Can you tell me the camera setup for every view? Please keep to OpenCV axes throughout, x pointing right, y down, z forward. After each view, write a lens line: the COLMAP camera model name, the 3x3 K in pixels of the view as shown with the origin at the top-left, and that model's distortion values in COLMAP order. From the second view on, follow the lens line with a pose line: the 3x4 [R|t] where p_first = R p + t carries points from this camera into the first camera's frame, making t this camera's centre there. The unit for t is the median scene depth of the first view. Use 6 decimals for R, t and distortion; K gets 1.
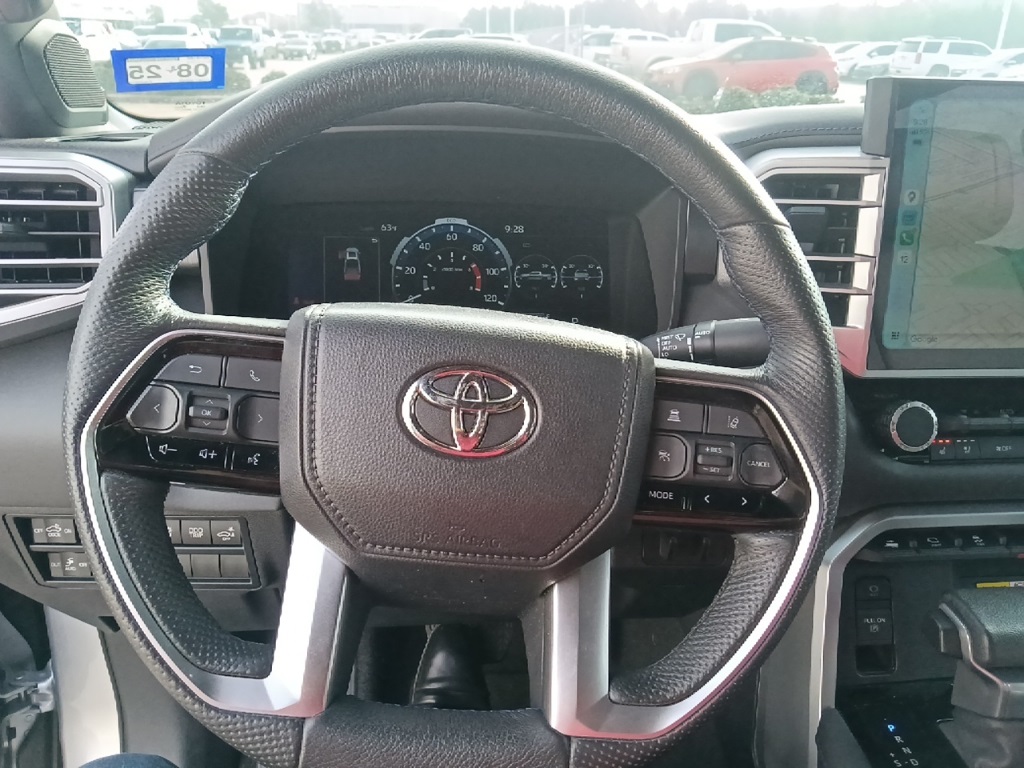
lens RADIAL K [[846.6, 0, 512.0], [0, 846.6, 384.0], [0, 0, 1]] dist [-0.004464, -0.010362]
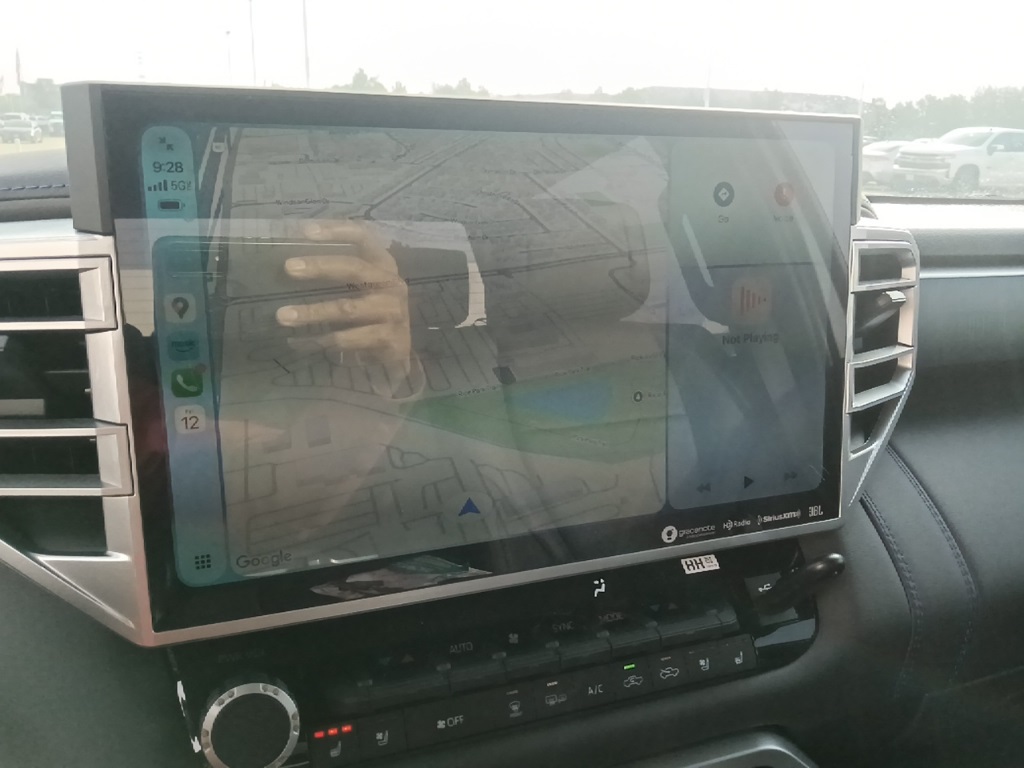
lens RADIAL K [[846.6, 0, 512.0], [0, 846.6, 384.0], [0, 0, 1]] dist [-0.004464, -0.010362]
pose [[0.962948, -0.073732, 0.259412, 0.547758], [0.096318, 0.992488, -0.075441, -0.117677], [-0.251901, 0.097632, 0.962816, 0.458013]]
